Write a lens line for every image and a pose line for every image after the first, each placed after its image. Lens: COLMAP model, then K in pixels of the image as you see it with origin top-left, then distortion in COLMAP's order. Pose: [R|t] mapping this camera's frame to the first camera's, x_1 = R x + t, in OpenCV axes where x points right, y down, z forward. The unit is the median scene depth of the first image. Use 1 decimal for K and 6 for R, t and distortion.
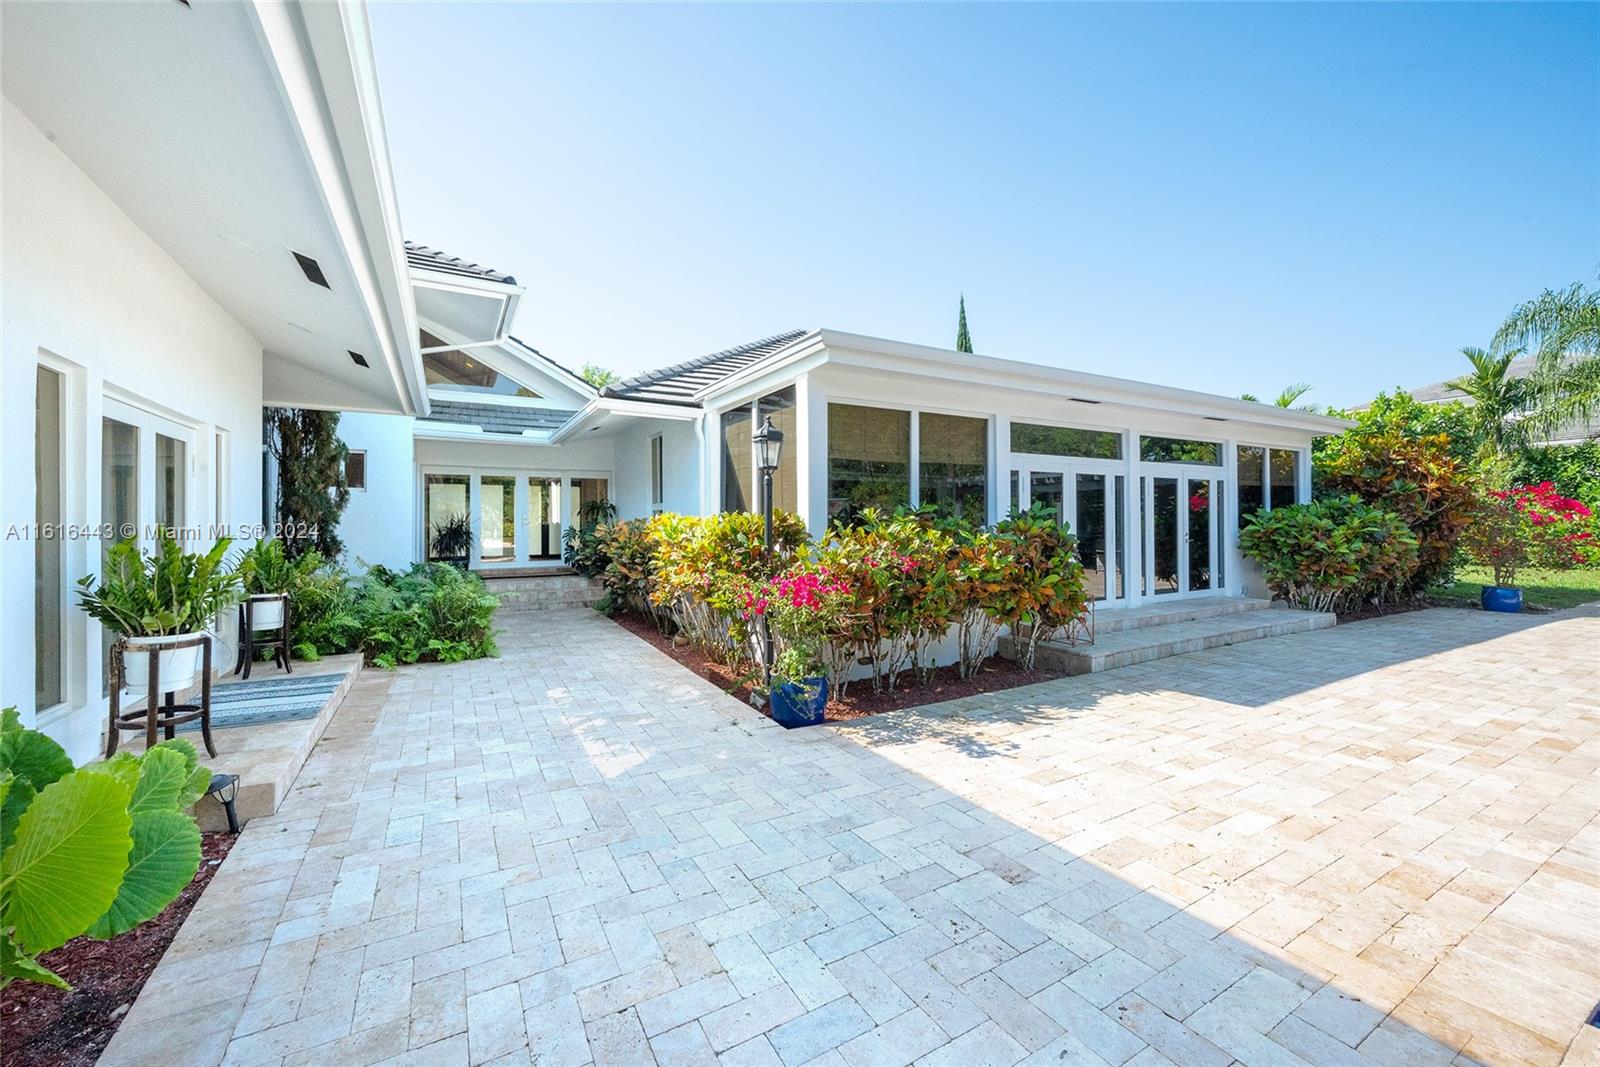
lens RADIAL K [[627.5, 0, 804.7], [0, 627.5, 527.2], [0, 0, 1]] dist [-0.000231, -0.000394]
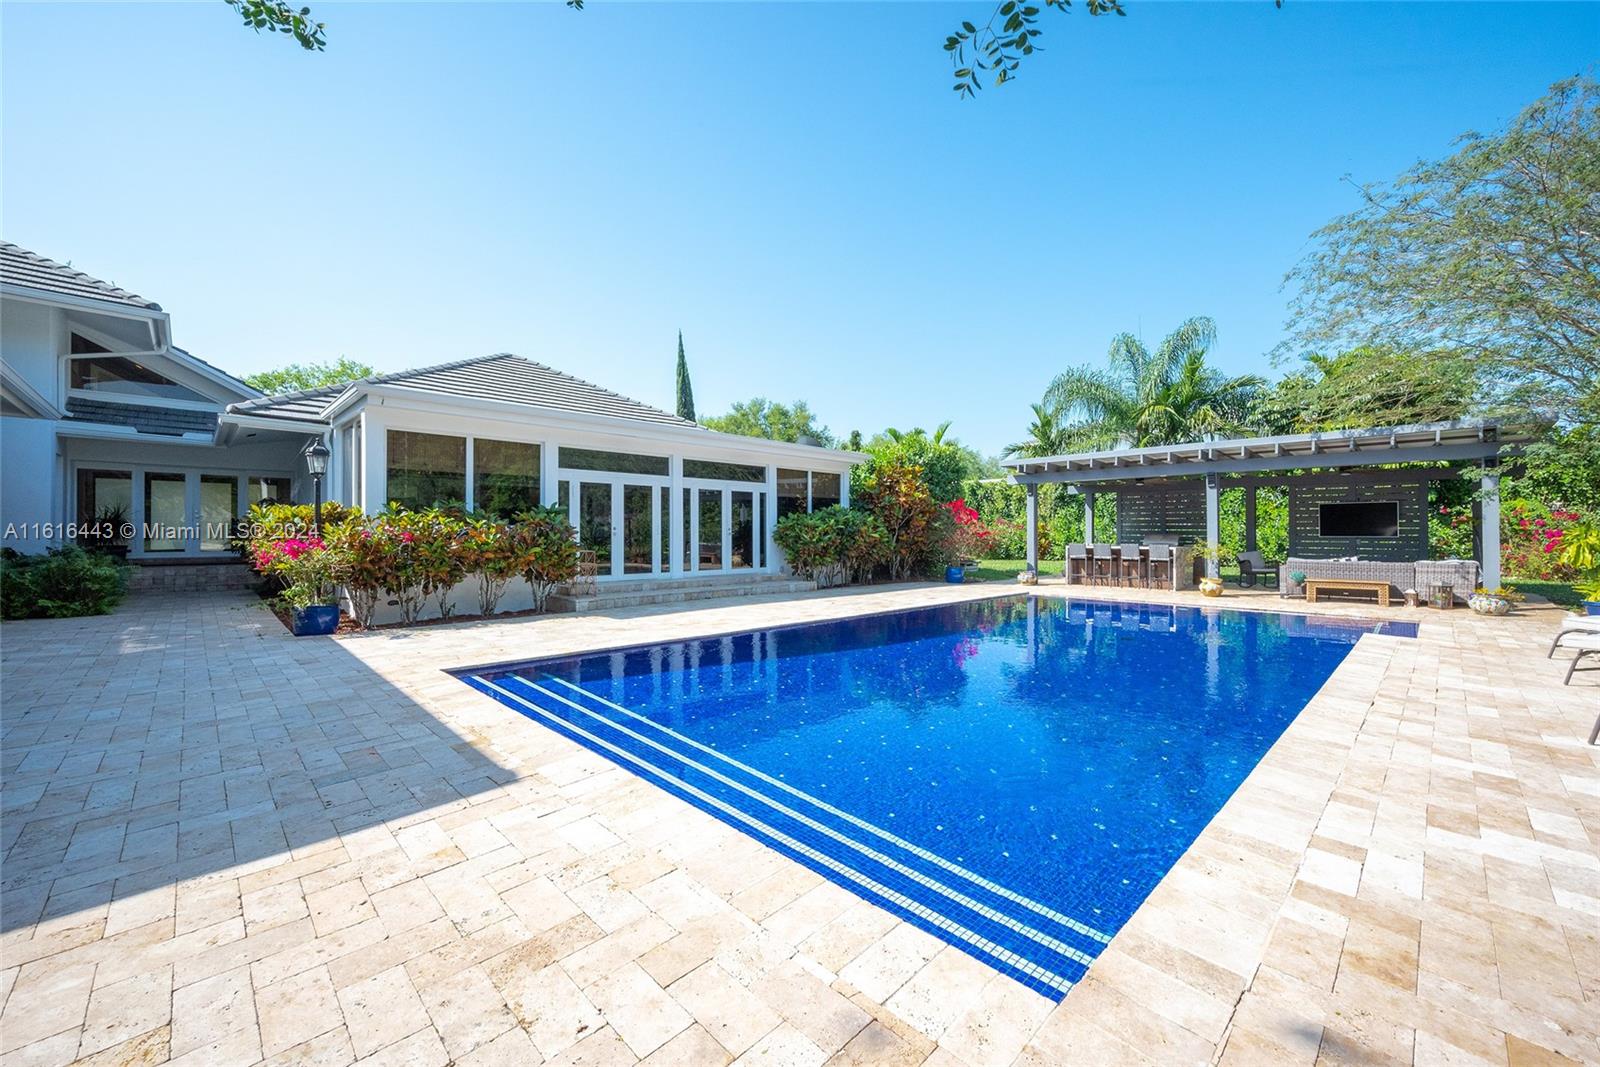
lens RADIAL K [[630.1, 0, 800.0], [0, 630.1, 533.5], [0, 0, 1]] dist [-0.001259, 0.000470]
pose [[0.968367, 0.009235, 0.249358, 0.401488], [-0.007939, 0.999949, -0.006203, 0.028604], [-0.249402, 0.004027, 0.968392, -0.433182]]
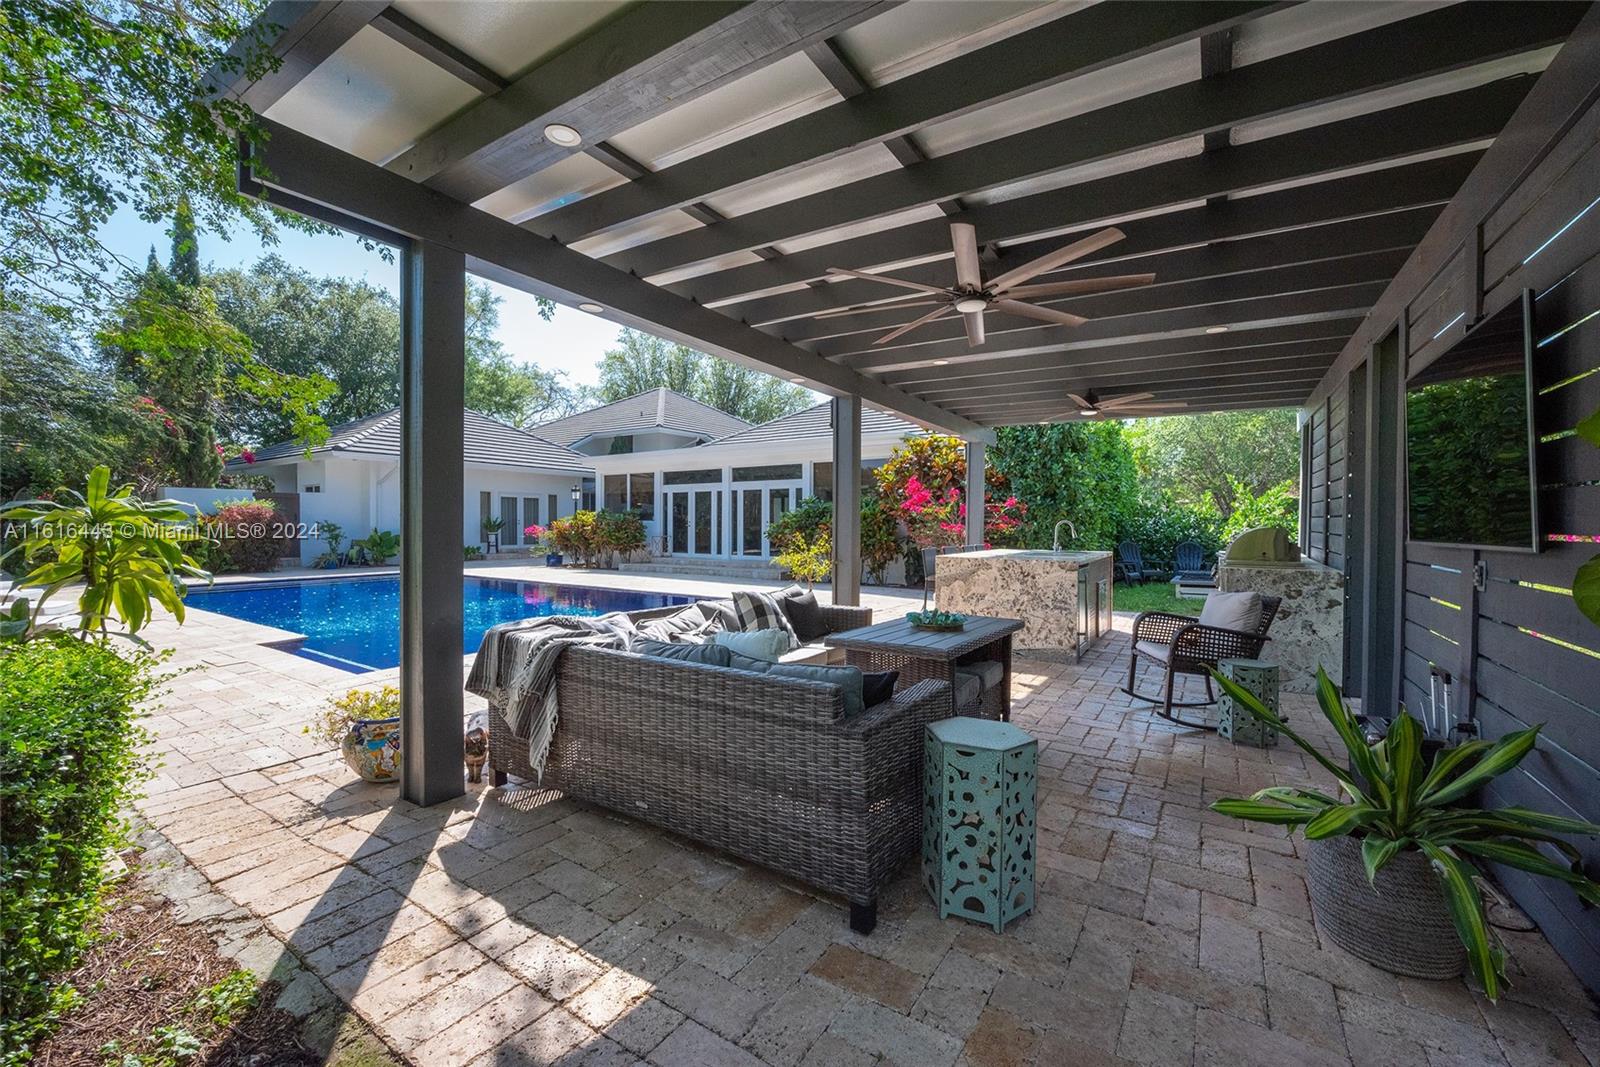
lens RADIAL K [[627.5, 0, 804.7], [0, 627.5, 527.2], [0, 0, 1]] dist [-0.000231, -0.000394]
pose [[0.456818, 0.015477, -0.889425, 2.128165], [-0.011479, 0.999868, 0.011503, 0.004703], [0.889486, 0.004955, 0.456936, 0.318084]]
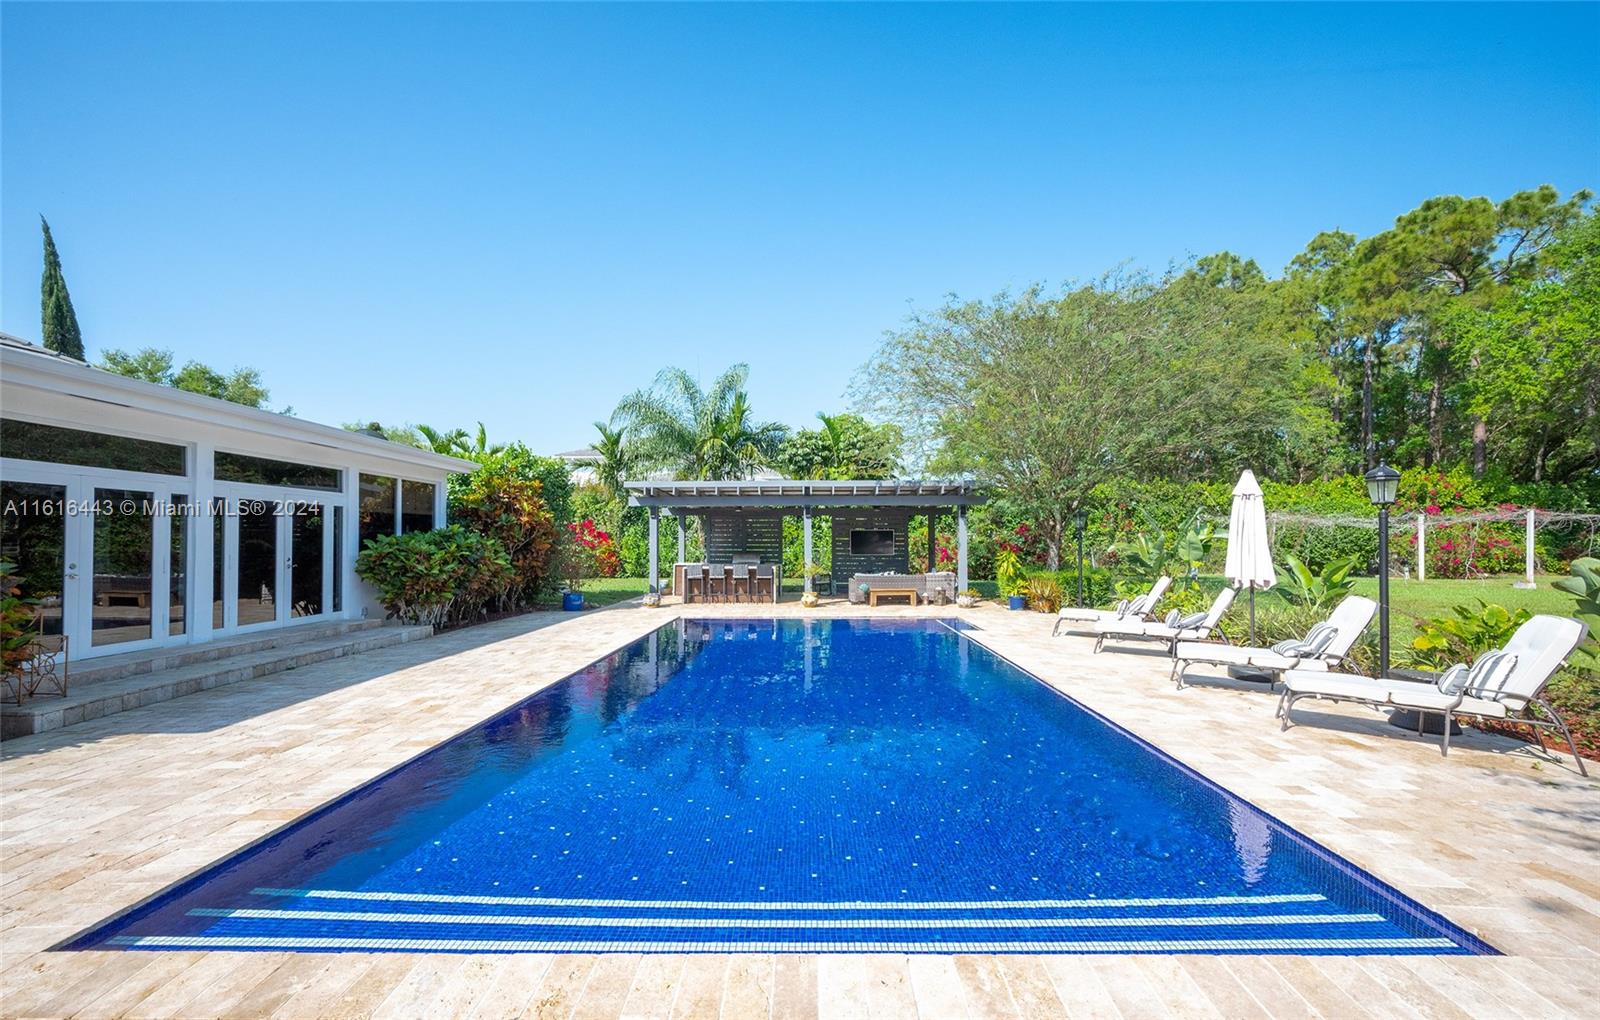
lens RADIAL K [[630.9, 0, 807.4], [0, 630.9, 530.6], [0, 0, 1]] dist [-0.003282, -0.000450]
pose [[0.504343, 0.023957, 0.863171, 0.169928], [0.002287, 0.999575, -0.029079, -0.002984], [-0.863501, 0.016640, 0.504073, -0.183075]]
